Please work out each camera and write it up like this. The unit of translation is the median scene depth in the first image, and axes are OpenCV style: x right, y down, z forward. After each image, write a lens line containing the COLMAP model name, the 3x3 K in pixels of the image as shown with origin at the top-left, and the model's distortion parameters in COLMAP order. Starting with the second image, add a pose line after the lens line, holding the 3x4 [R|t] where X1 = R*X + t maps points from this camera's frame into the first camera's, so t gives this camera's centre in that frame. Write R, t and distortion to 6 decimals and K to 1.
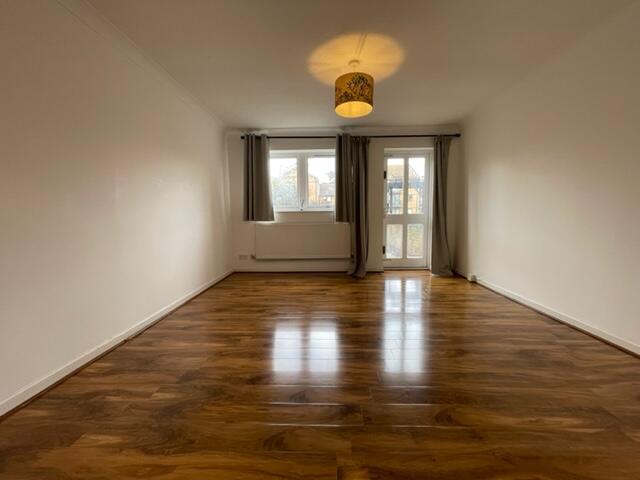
lens RADIAL K [[258.1, 0, 319.7], [0, 258.1, 239.1], [0, 0, 1]] dist [0.002303, 0.000048]
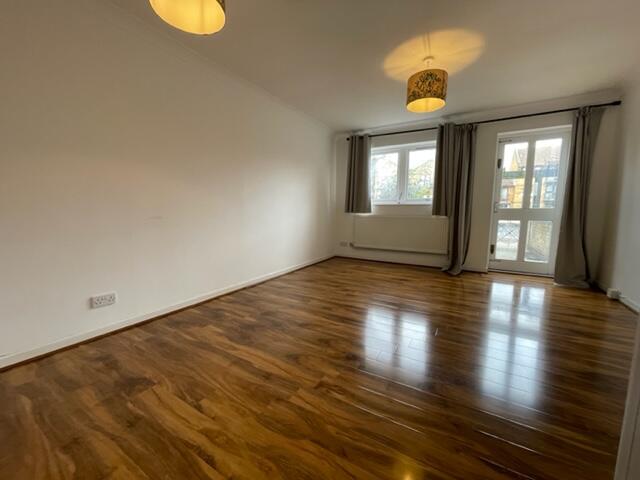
lens RADIAL K [[258.1, 0, 320.7], [0, 258.1, 238.3], [0, 0, 1]] dist [0.002303, 0.000048]
pose [[0.878326, 0.068130, -0.473182, 0.165343], [-0.058226, 0.997670, 0.035568, 0.009841], [0.474503, -0.003689, 0.880246, -0.063152]]
